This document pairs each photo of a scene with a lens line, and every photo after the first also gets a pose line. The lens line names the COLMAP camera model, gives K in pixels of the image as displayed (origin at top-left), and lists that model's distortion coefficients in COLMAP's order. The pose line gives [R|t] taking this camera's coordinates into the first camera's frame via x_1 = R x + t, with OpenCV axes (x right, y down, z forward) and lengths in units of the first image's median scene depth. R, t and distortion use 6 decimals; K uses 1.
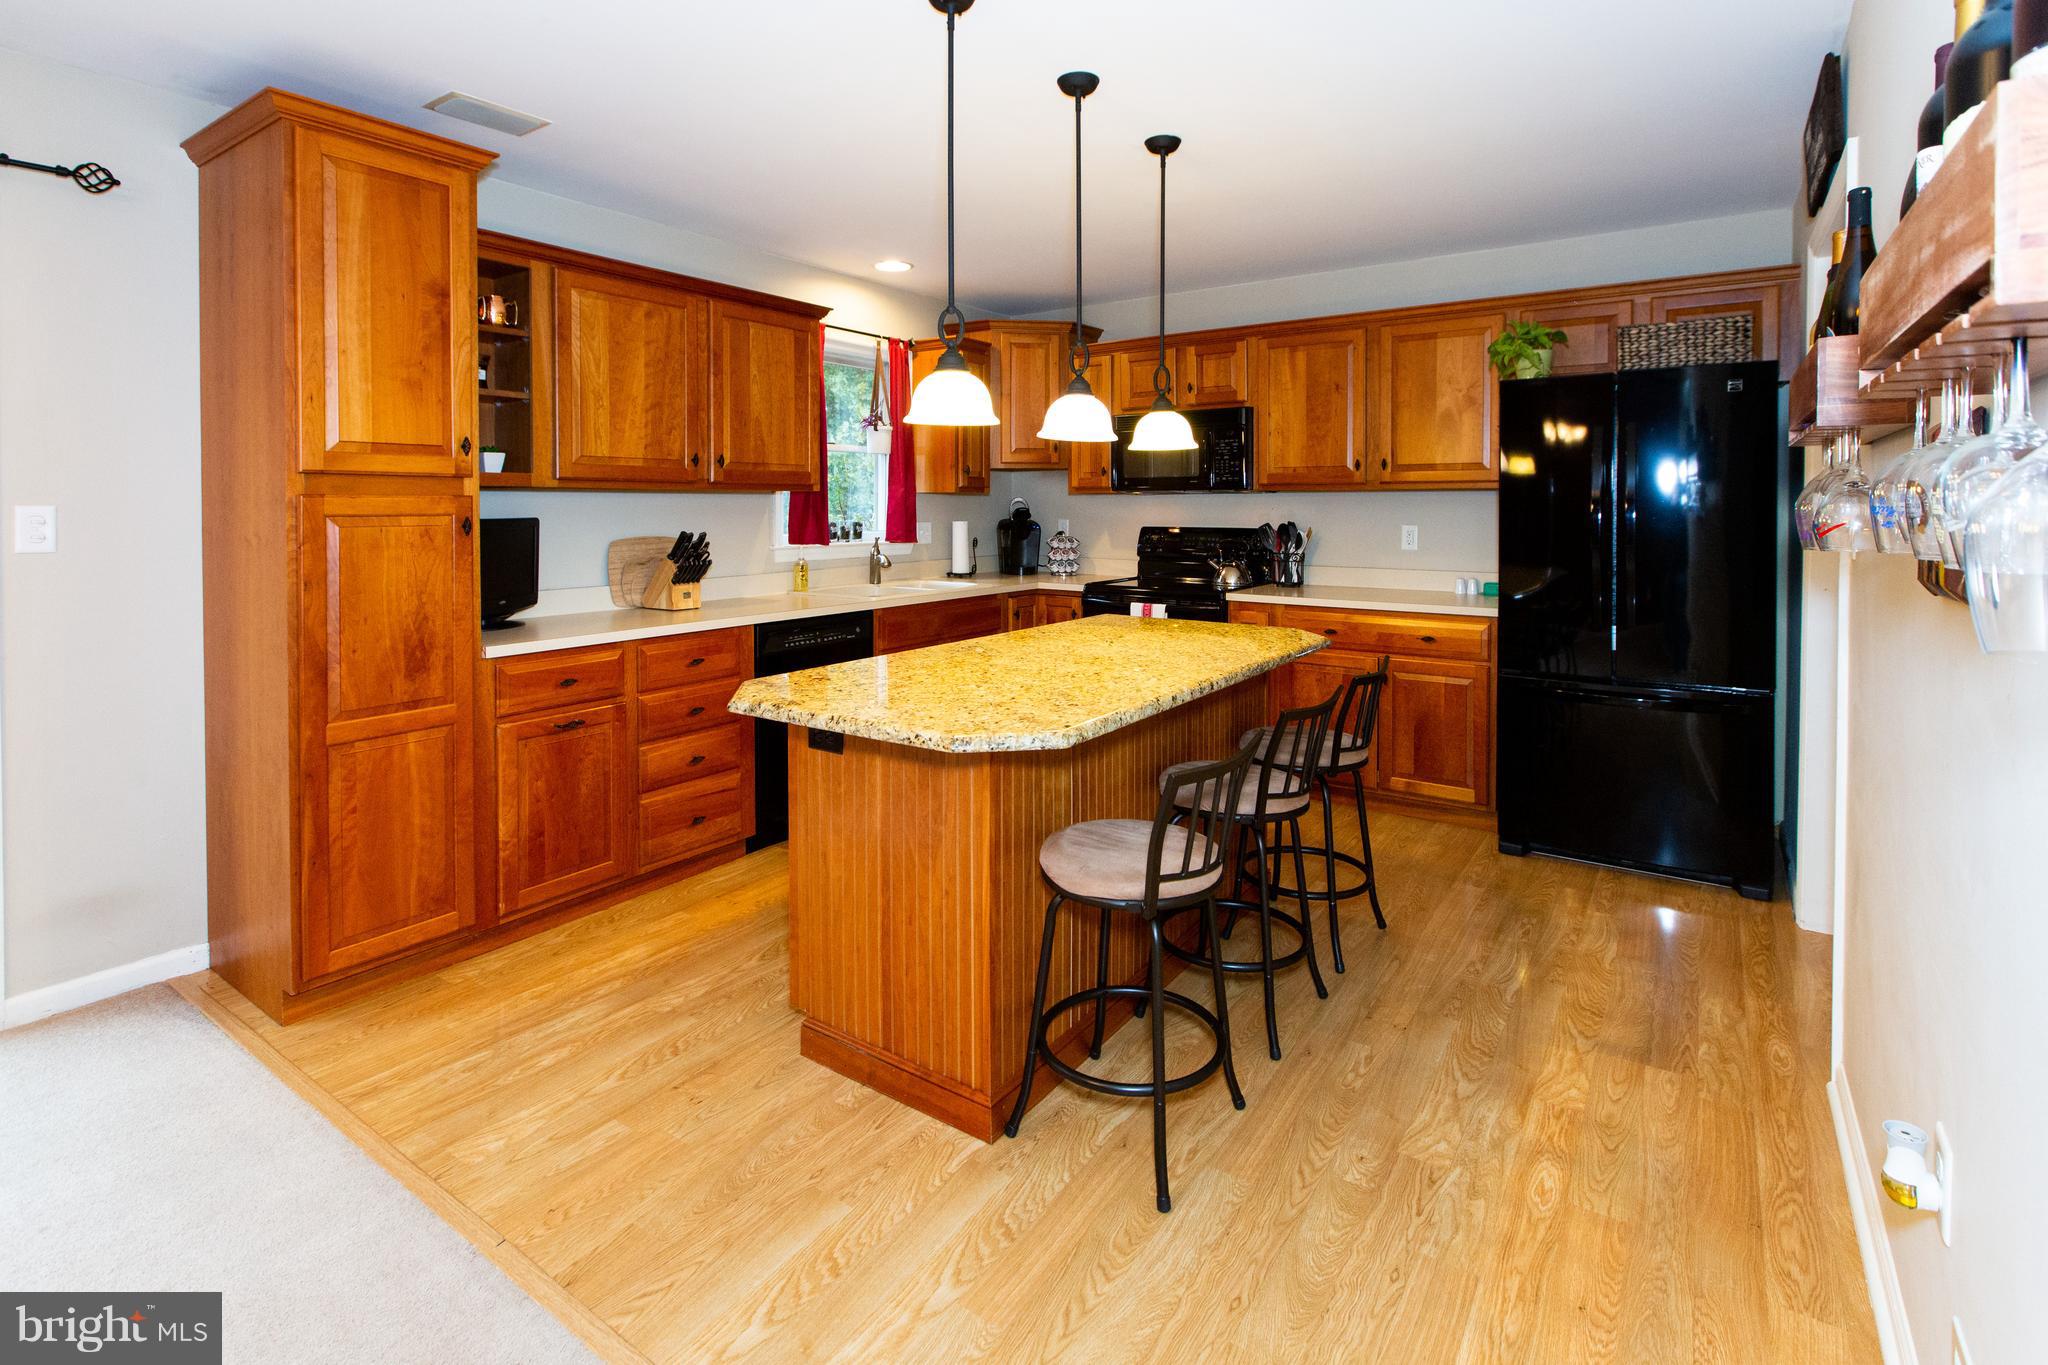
lens RADIAL K [[926.7, 0, 1022.6], [0, 926.7, 519.7], [0, 0, 1]] dist [-0.000313, -0.000278]
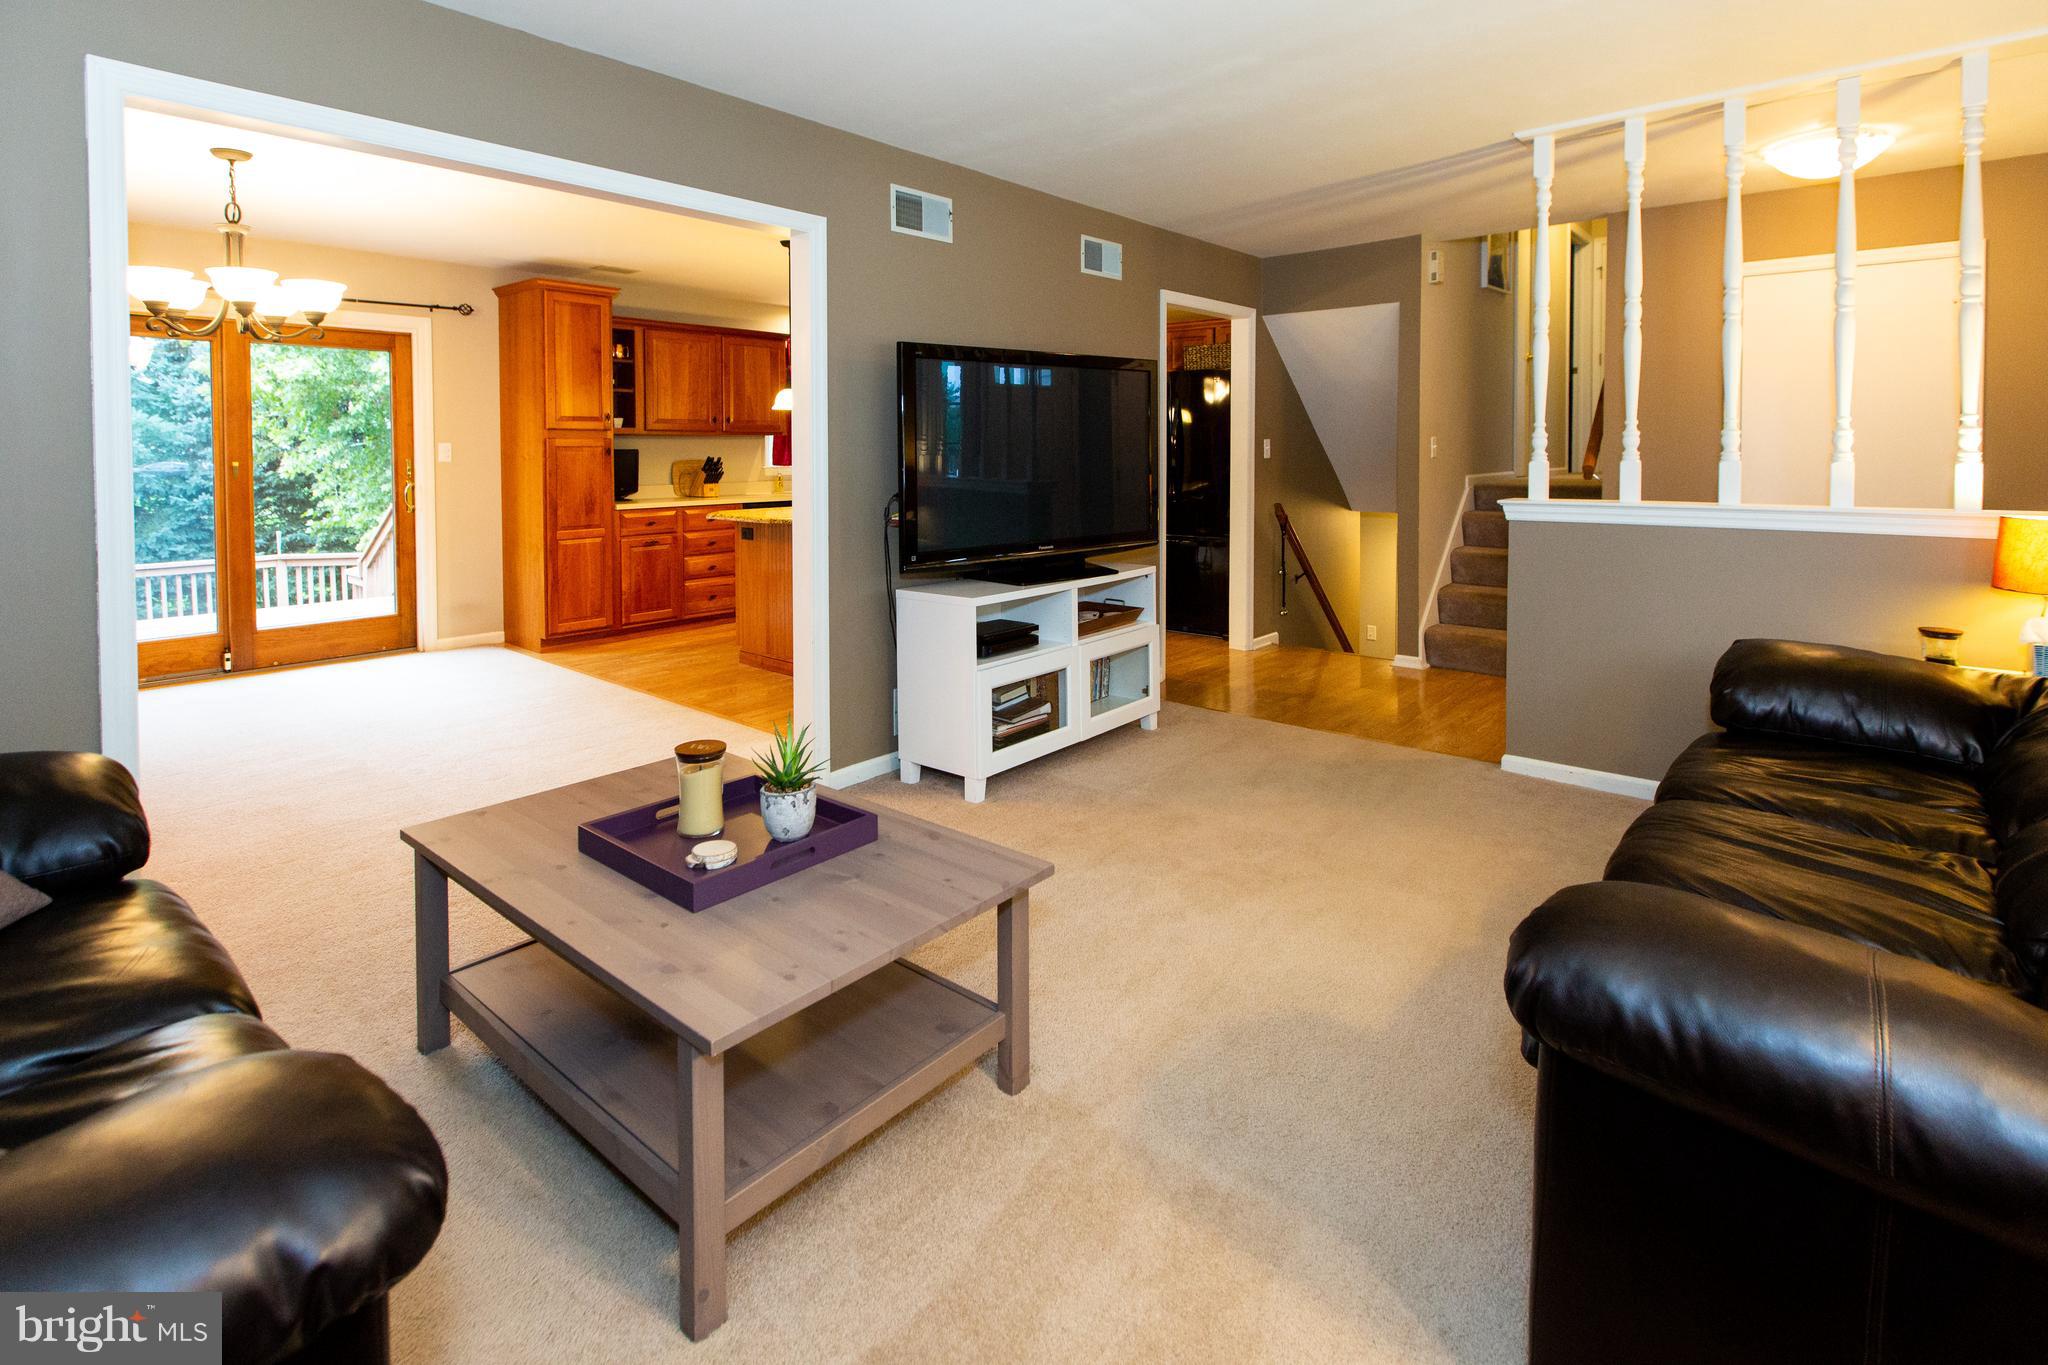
lens RADIAL K [[933.0, 0, 985.7], [0, 933.0, 470.4], [0, 0, 1]] dist [-0.000225, 0.000298]
pose [[0.991600, -0.000190, -0.129345, 0.505207], [0.001186, 0.999970, 0.007623, 0.029686], [0.129339, -0.007713, 0.991570, -0.946288]]
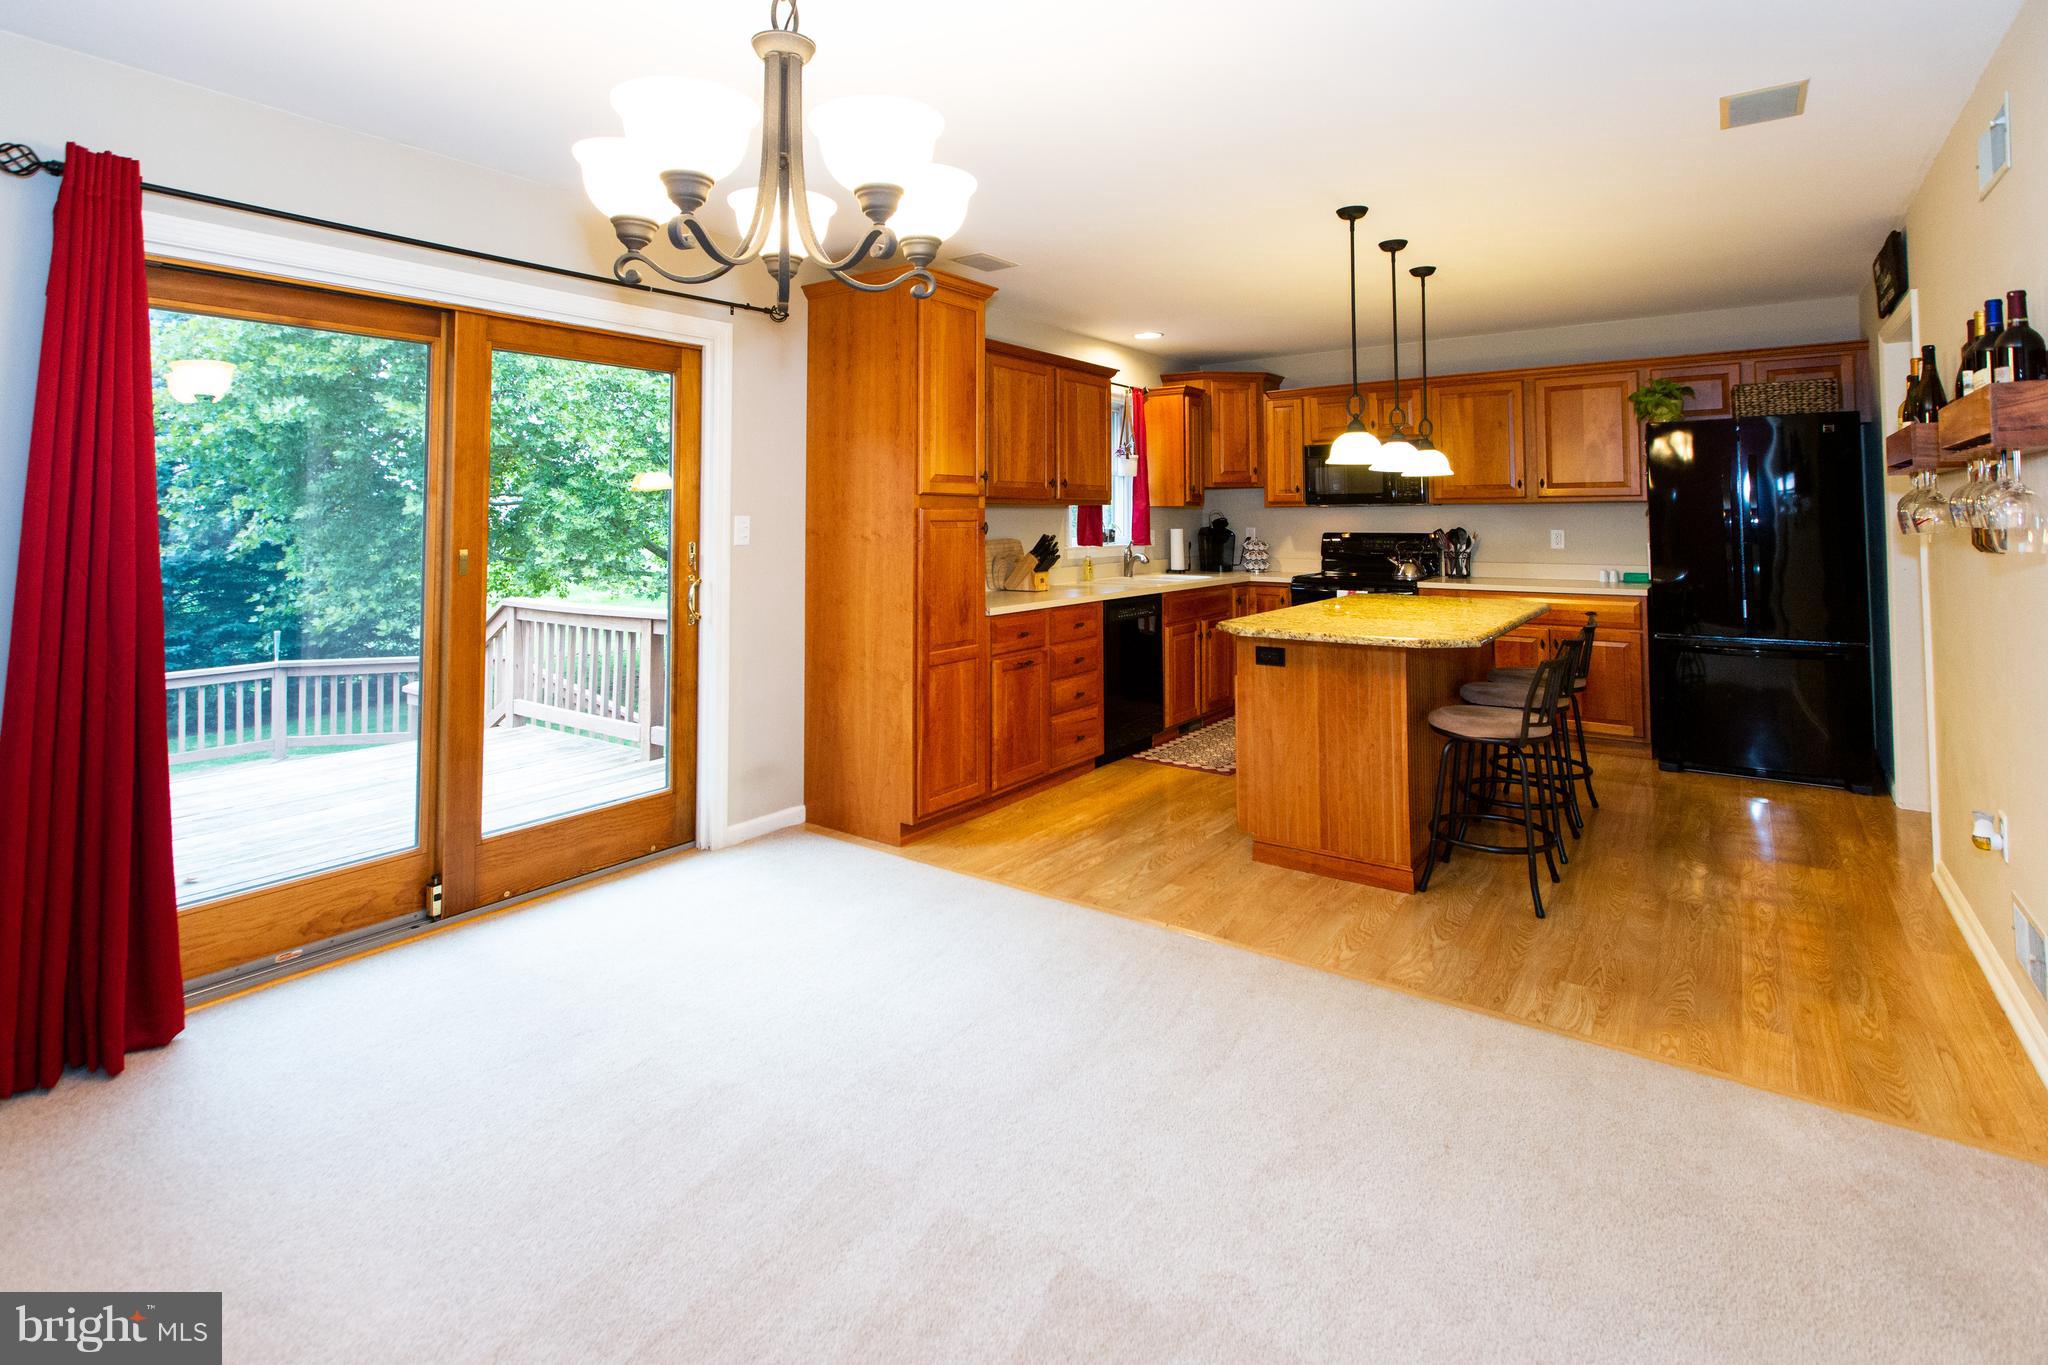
lens RADIAL K [[926.0, 0, 992.6], [0, 926.0, 482.7], [0, 0, 1]] dist [0.004002, -0.000341]
pose [[0.999247, -0.005013, -0.038483, -0.420801], [0.002869, 0.998449, -0.055591, 0.013076], [0.038702, 0.055439, 0.997712, -0.430266]]
